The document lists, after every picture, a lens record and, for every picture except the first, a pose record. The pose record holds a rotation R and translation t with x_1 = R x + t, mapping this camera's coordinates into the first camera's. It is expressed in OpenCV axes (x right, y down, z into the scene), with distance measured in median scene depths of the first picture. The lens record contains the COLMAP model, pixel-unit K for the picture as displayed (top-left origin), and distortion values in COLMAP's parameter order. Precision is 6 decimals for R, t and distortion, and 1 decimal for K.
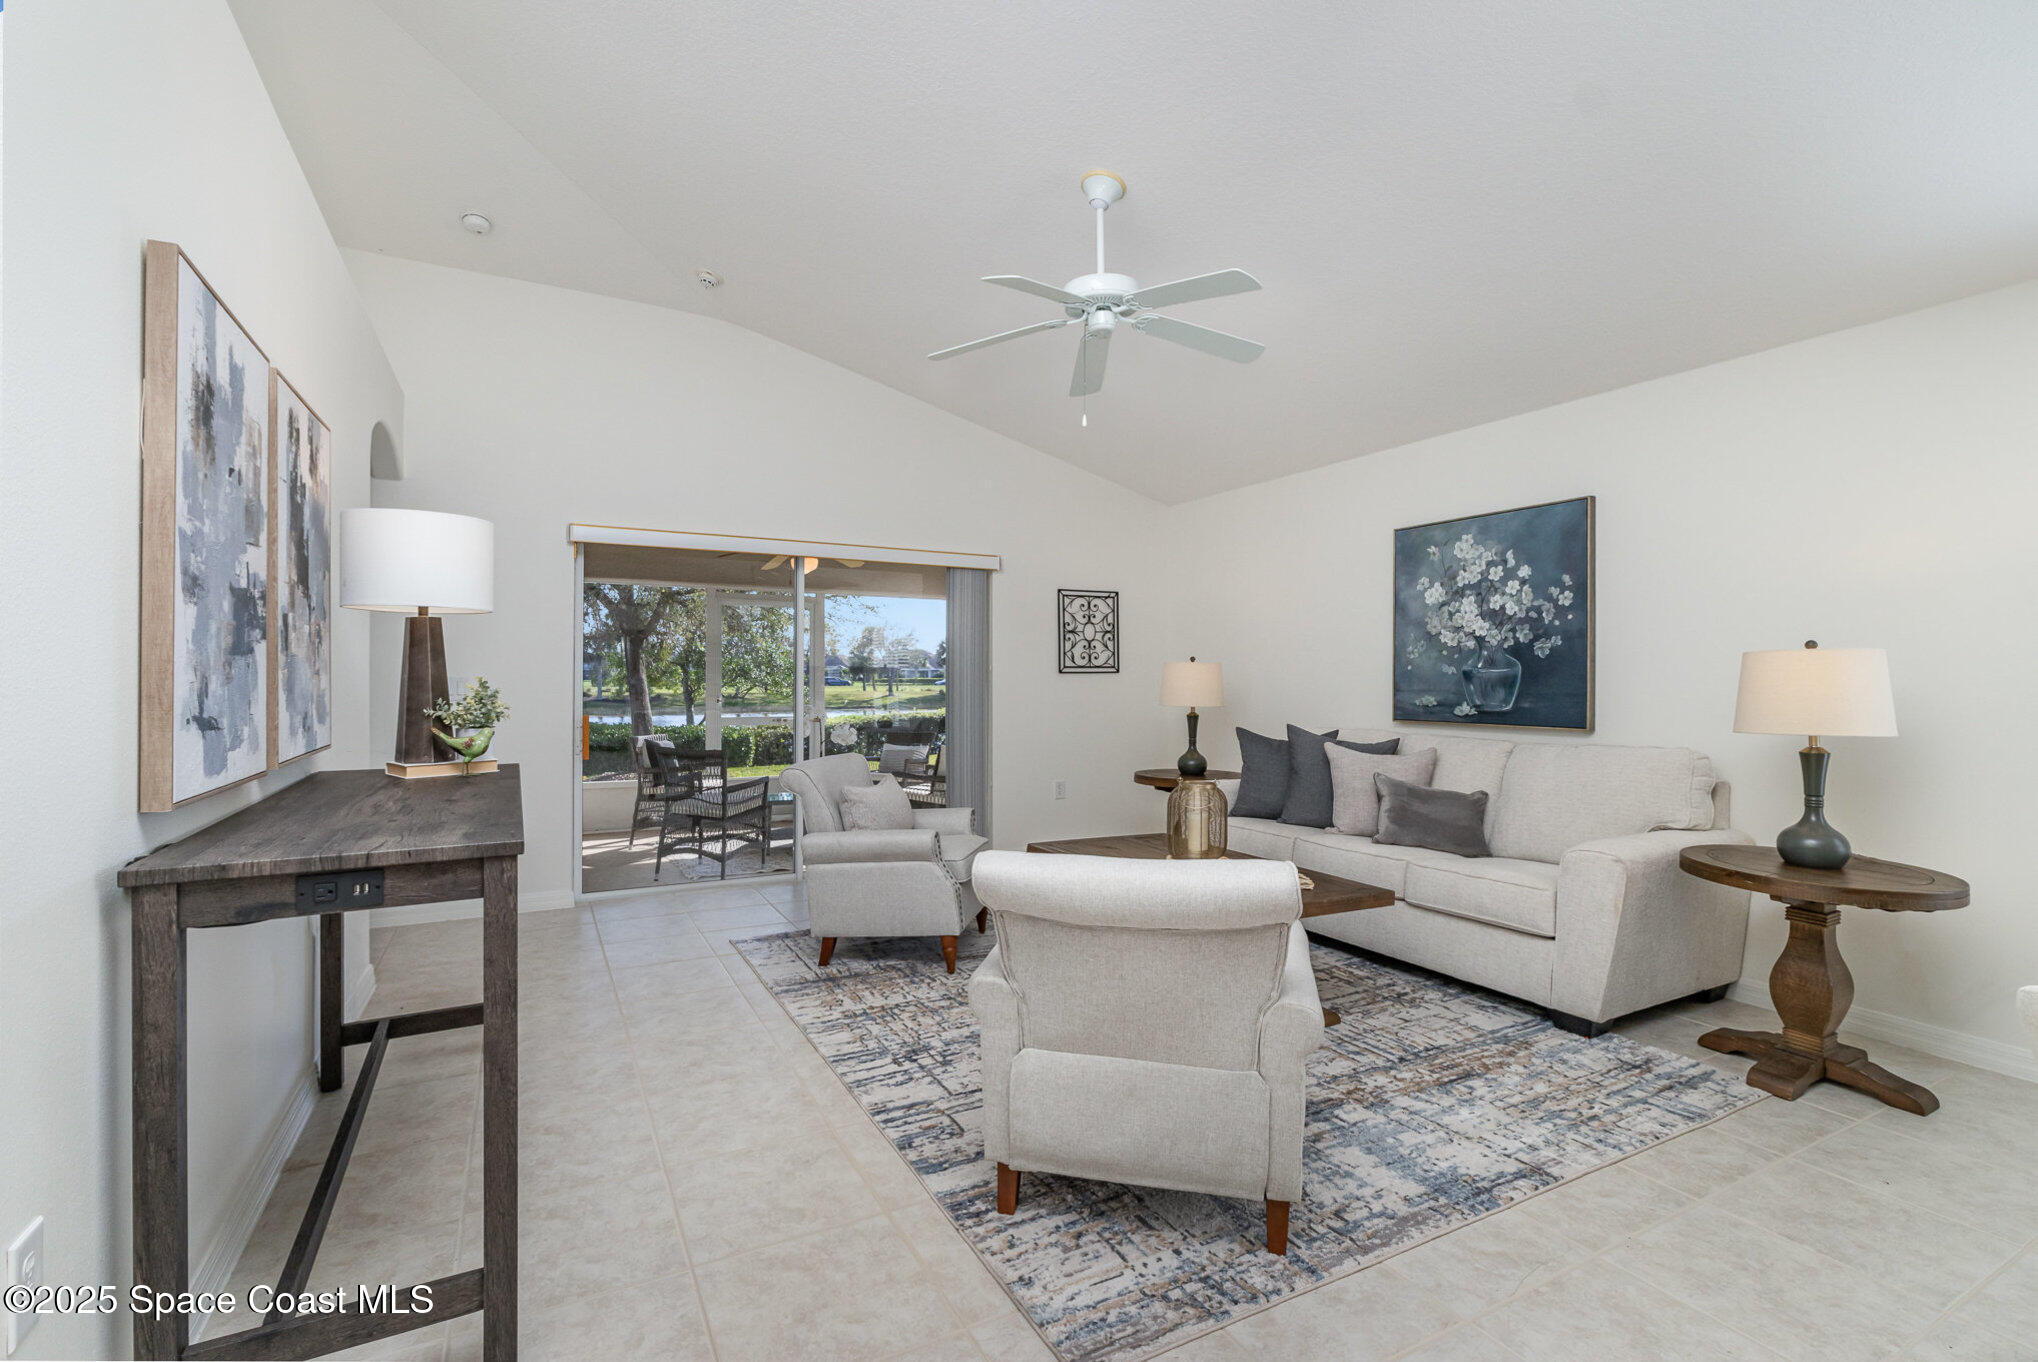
lens RADIAL K [[912.4, 0, 1017.7], [0, 912.4, 674.6], [0, 0, 1]] dist [-0.002809, 0.000252]
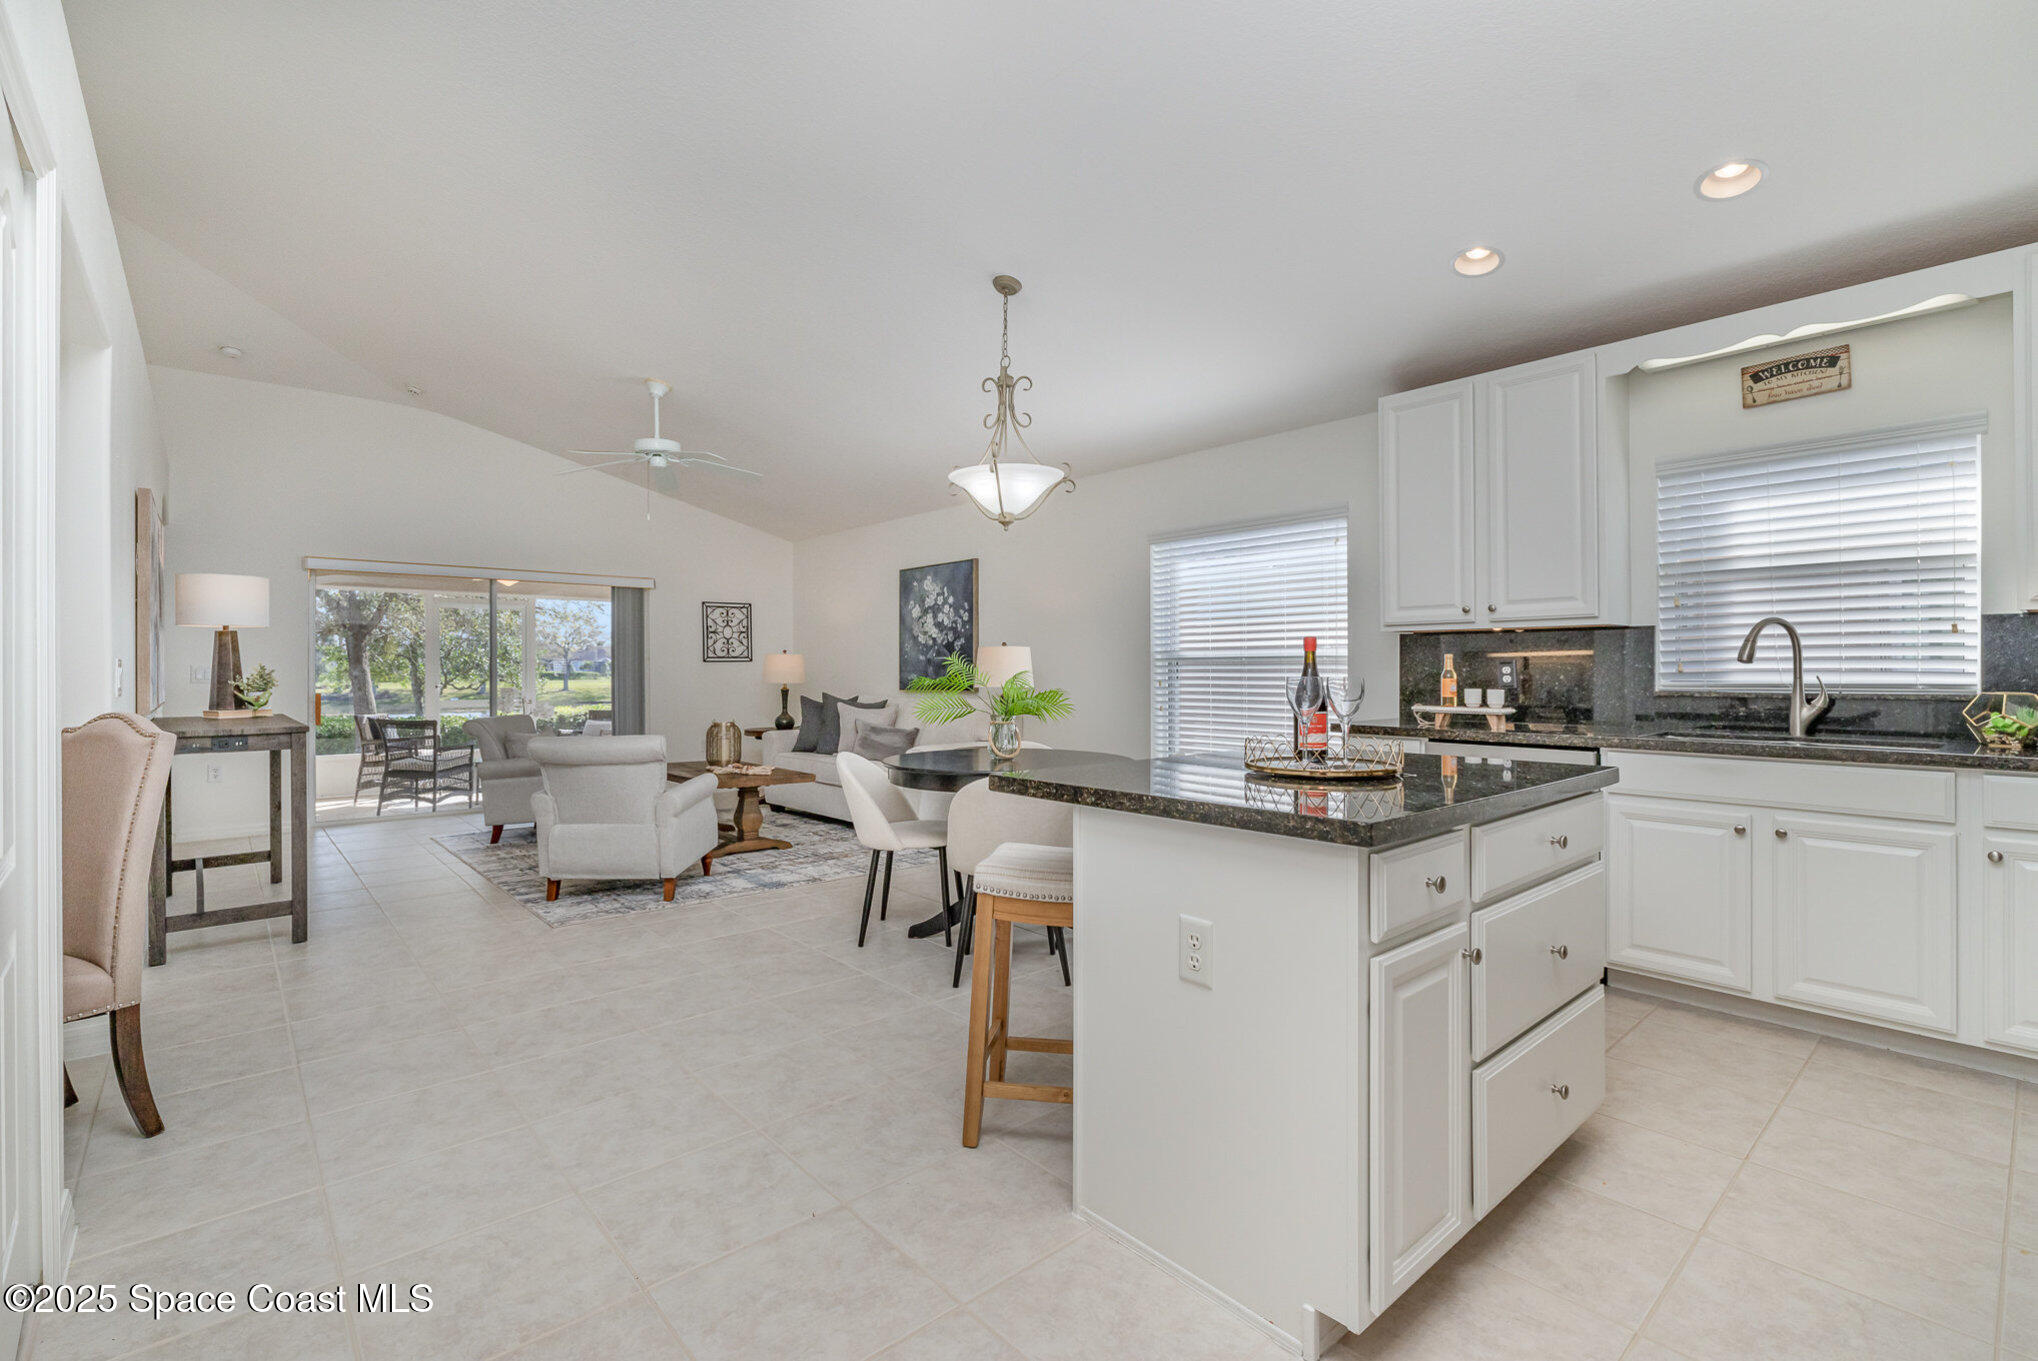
lens RADIAL K [[917.0, 0, 1022.0], [0, 917.0, 668.4], [0, 0, 1]] dist [-0.003694, 0.000253]
pose [[0.973324, -0.007305, 0.229320, 0.307811], [0.006791, 0.999972, 0.003033, 0.011423], [-0.229335, -0.001395, 0.973346, -0.739843]]
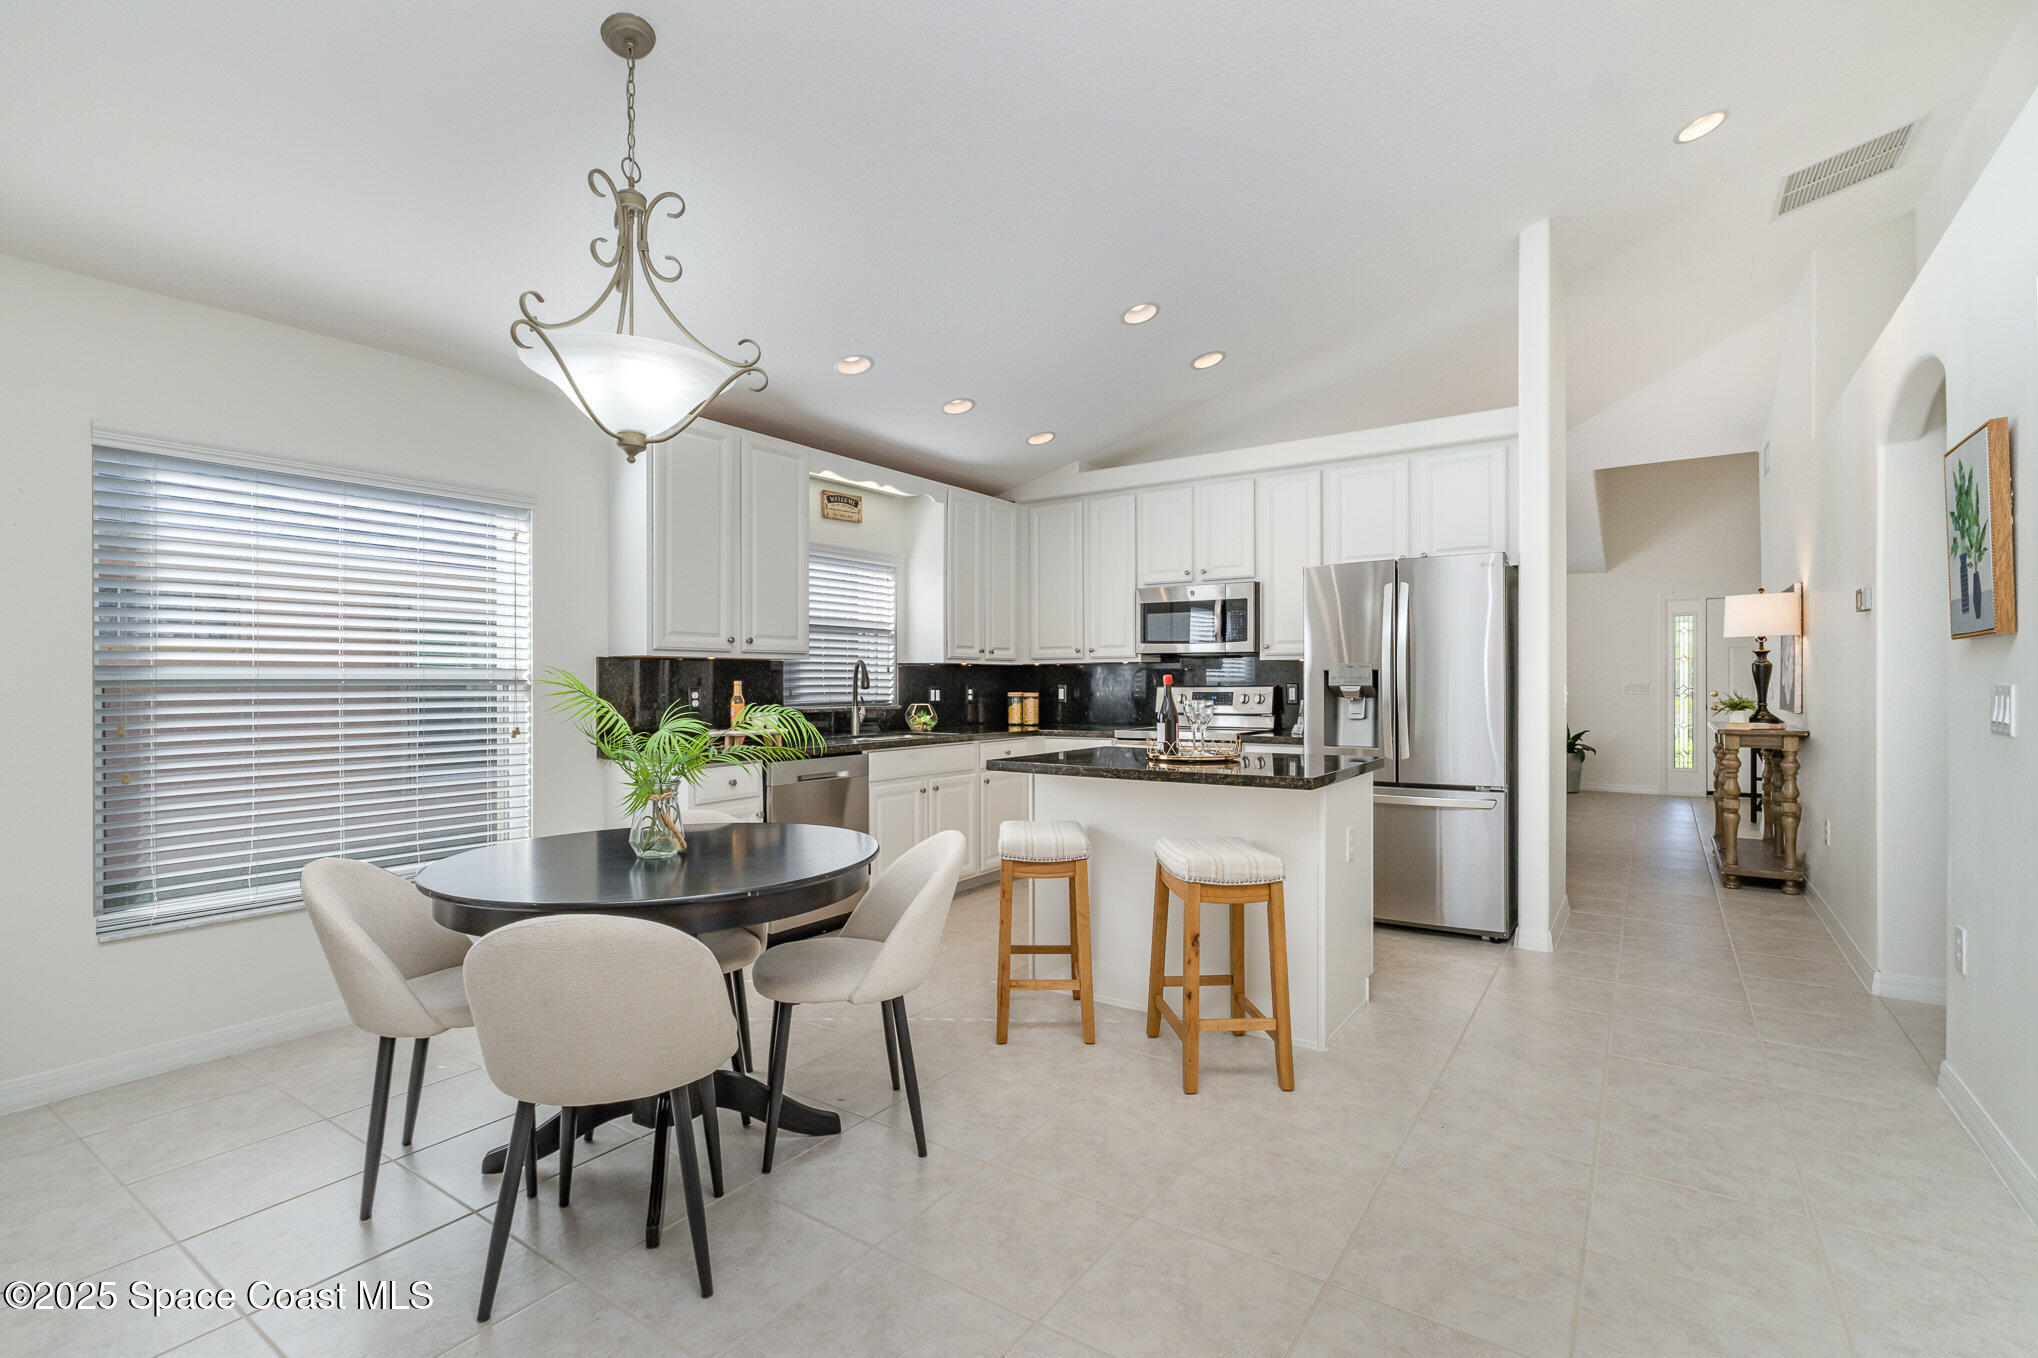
lens RADIAL K [[929.6, 0, 1026.9], [0, 929.6, 678.5], [0, 0, 1]] dist [-0.001956, 0.000120]
pose [[-0.468285, -0.001122, 0.883577, -0.118874], [-0.002852, 0.999996, -0.000242, -0.001195], [-0.883573, -0.002633, -0.468286, 0.314472]]
